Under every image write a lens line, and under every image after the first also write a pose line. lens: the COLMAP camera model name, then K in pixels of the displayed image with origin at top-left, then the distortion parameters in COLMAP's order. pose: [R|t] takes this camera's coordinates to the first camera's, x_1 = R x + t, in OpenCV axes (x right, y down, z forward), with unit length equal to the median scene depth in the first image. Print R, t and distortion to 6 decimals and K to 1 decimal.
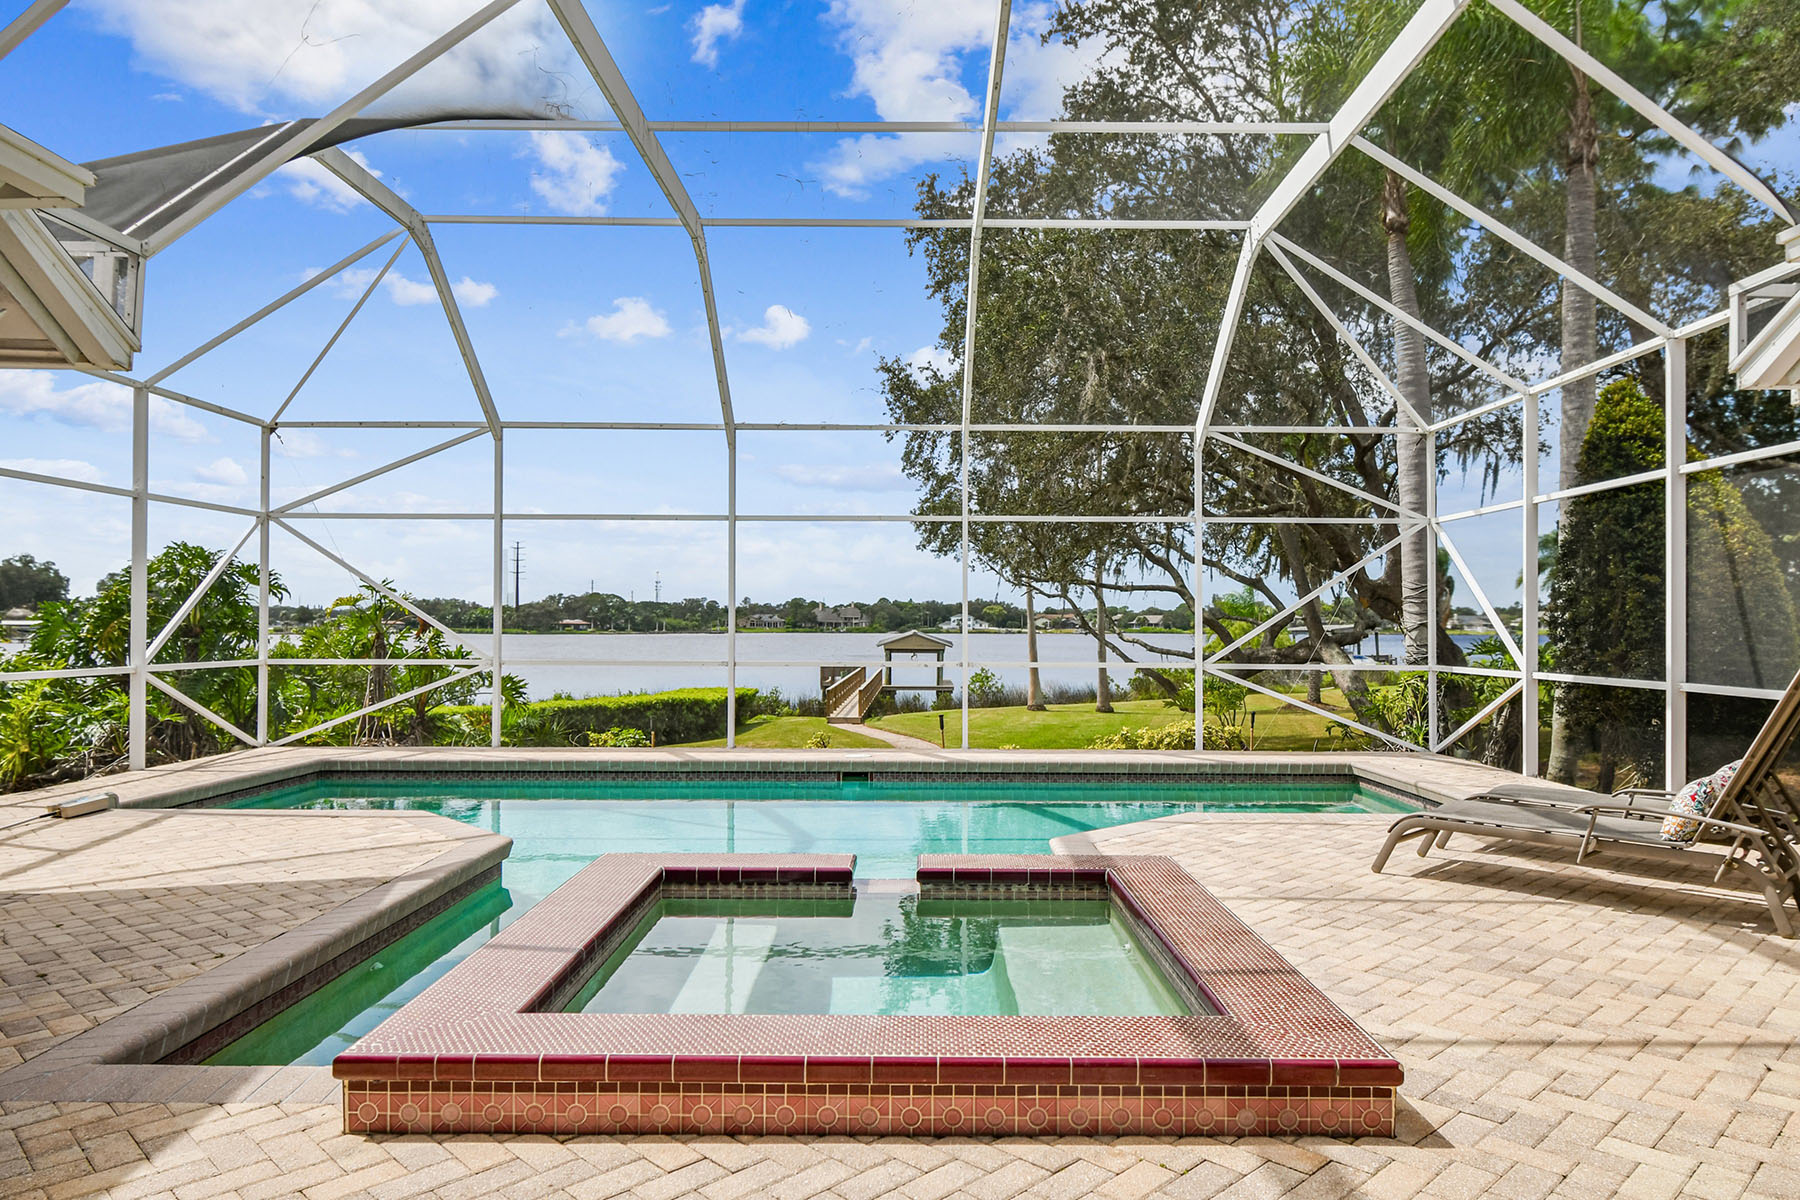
lens RADIAL K [[1215.9, 0, 900.0], [0, 1215.9, 600.0], [0, 0, 1]] dist [-0.003857, -0.004290]
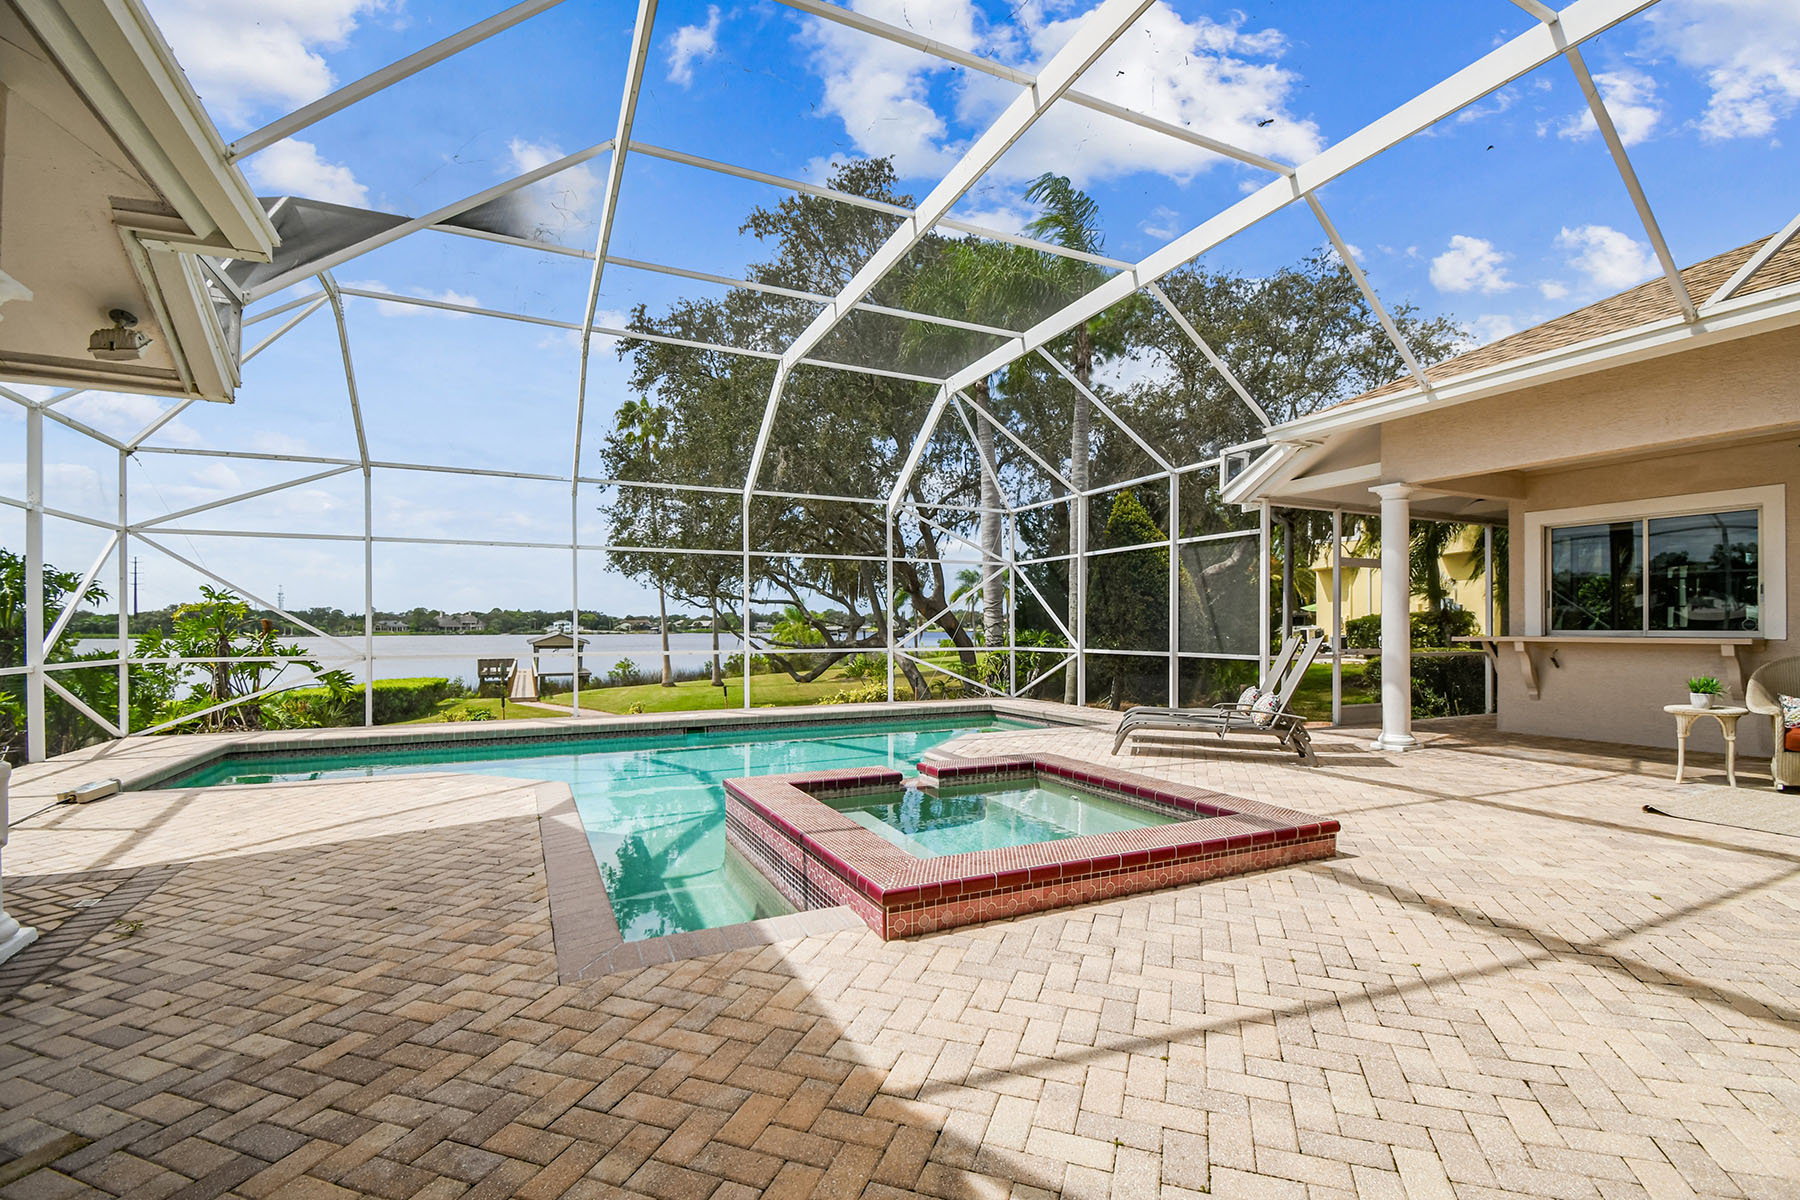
lens RADIAL K [[818.5, 0, 921.1], [0, 818.5, 626.7], [0, 0, 1]] dist [0.019480, -0.025452]
pose [[0.895109, -0.005808, 0.445809, -0.203355], [-0.003124, 0.999809, 0.019297, 0.002476], [-0.445836, -0.018666, 0.894920, 0.007801]]
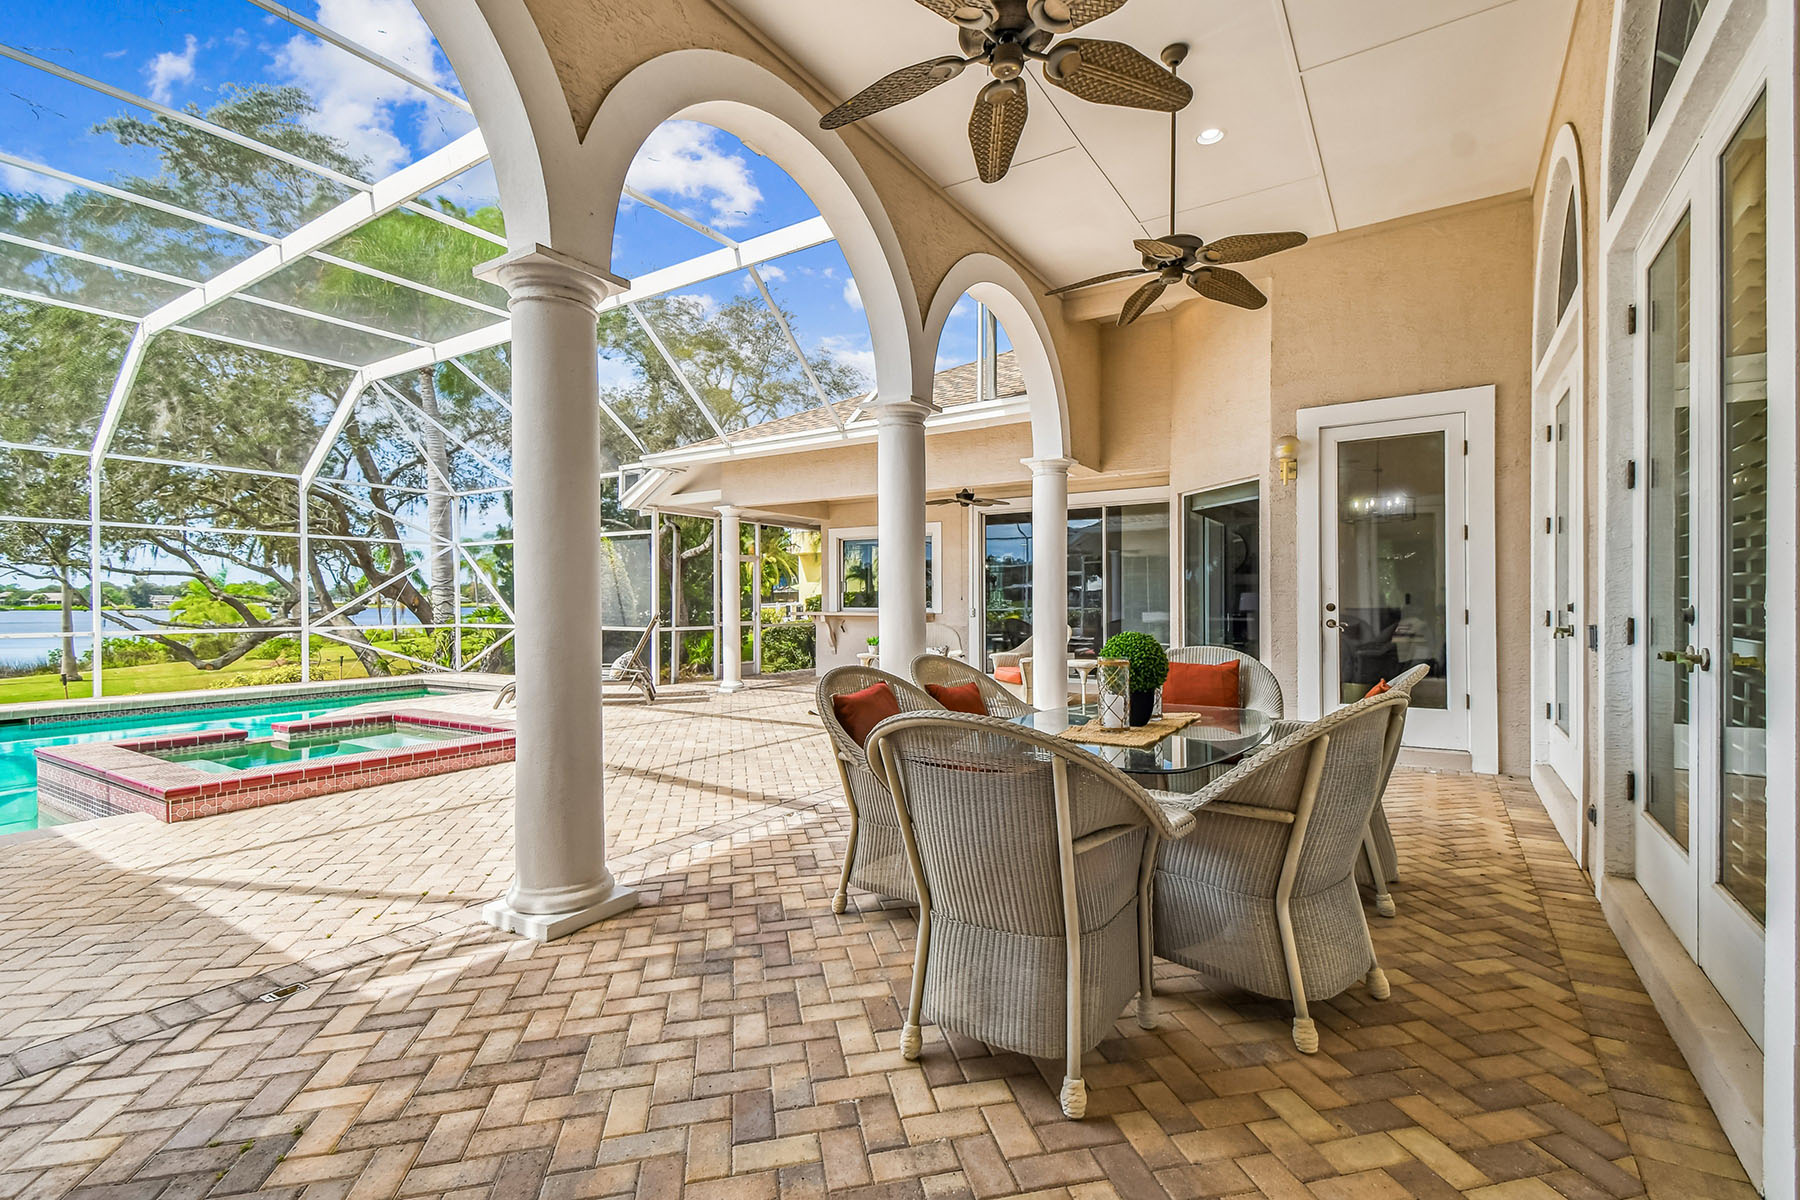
lens RADIAL K [[808.1, 0, 926.2], [0, 808.1, 604.6], [0, 0, 1]] dist [0.047563, -0.023843]
pose [[0.526390, -0.009165, 0.850194, -0.238470], [-0.012832, 0.999742, 0.018722, -0.007467], [-0.850146, -0.020765, 0.526137, -0.246631]]
